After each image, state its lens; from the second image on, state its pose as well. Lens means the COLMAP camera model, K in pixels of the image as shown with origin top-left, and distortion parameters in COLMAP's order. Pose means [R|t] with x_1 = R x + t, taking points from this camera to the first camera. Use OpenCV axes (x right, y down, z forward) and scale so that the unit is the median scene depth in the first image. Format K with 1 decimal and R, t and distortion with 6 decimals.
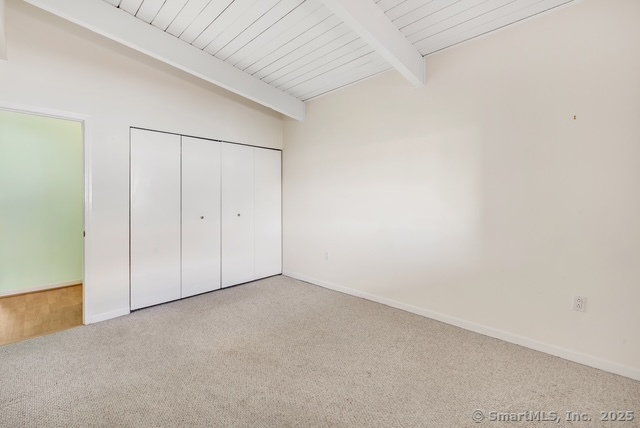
lens RADIAL K [[273.1, 0, 318.6], [0, 273.1, 207.7], [0, 0, 1]] dist [-0.000222, -0.000068]
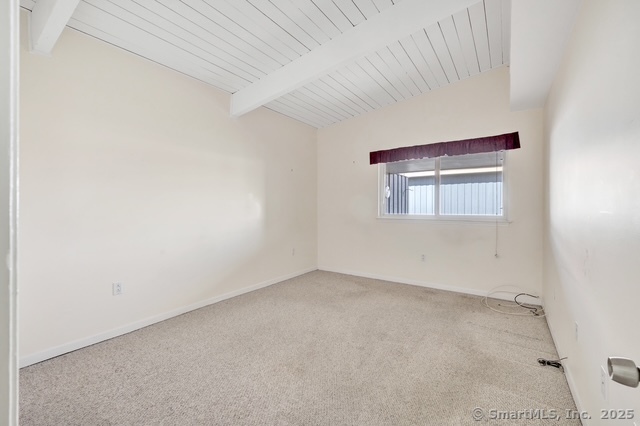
lens RADIAL K [[273.1, 0, 318.6], [0, 273.1, 206.7], [0, 0, 1]] dist [-0.000222, -0.000068]
pose [[-0.158947, 0.002355, 0.987284, -1.182712], [0.027365, 0.999623, 0.002021, -0.012714], [-0.986908, 0.027339, -0.158951, 1.034017]]
